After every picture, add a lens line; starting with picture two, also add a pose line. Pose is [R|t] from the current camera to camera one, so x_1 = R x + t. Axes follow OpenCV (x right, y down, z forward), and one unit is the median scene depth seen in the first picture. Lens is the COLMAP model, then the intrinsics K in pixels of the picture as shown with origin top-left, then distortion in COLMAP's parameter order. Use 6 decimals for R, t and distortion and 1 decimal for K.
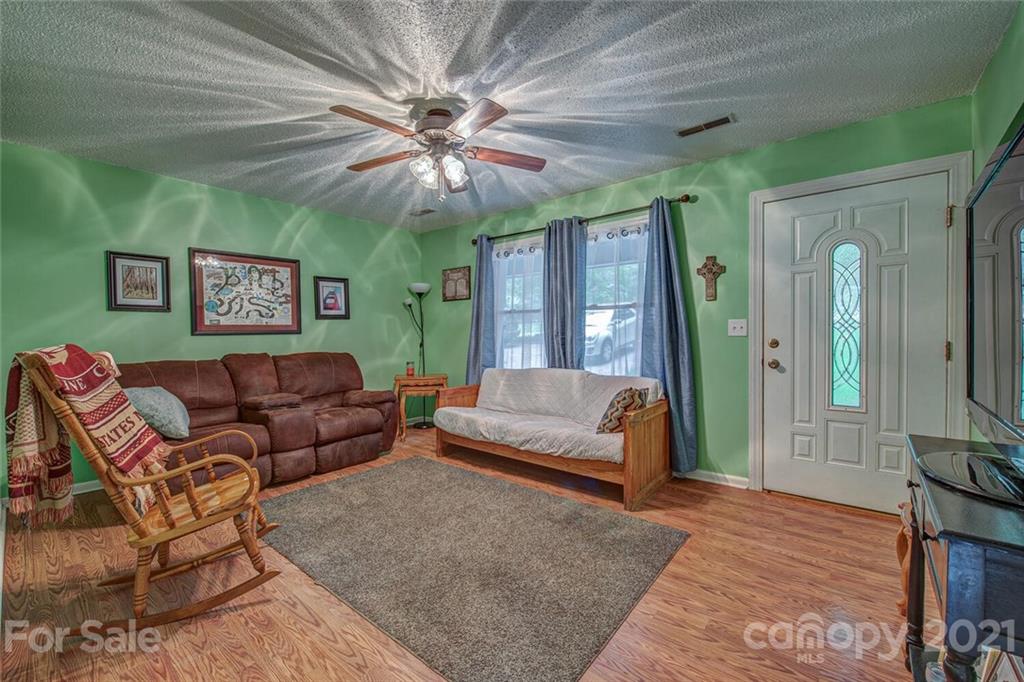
lens RADIAL K [[406.0, 0, 515.2], [0, 406.0, 342.8], [0, 0, 1]] dist [-0.001147, -0.000480]
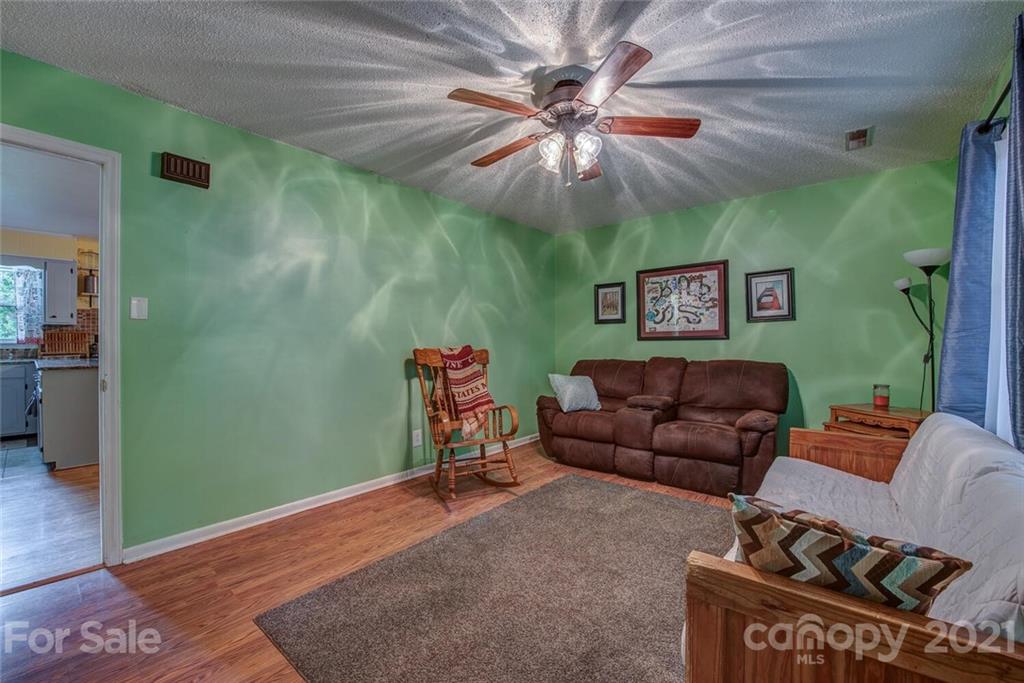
lens RADIAL K [[411.0, 0, 512.8], [0, 411.0, 344.3], [0, 0, 1]] dist [-0.000410, -0.007220]
pose [[0.008457, 0.012710, -0.999883, 0.445682], [-0.019315, 0.999735, 0.012544, -0.014251], [0.999778, 0.019207, 0.008701, 0.564763]]
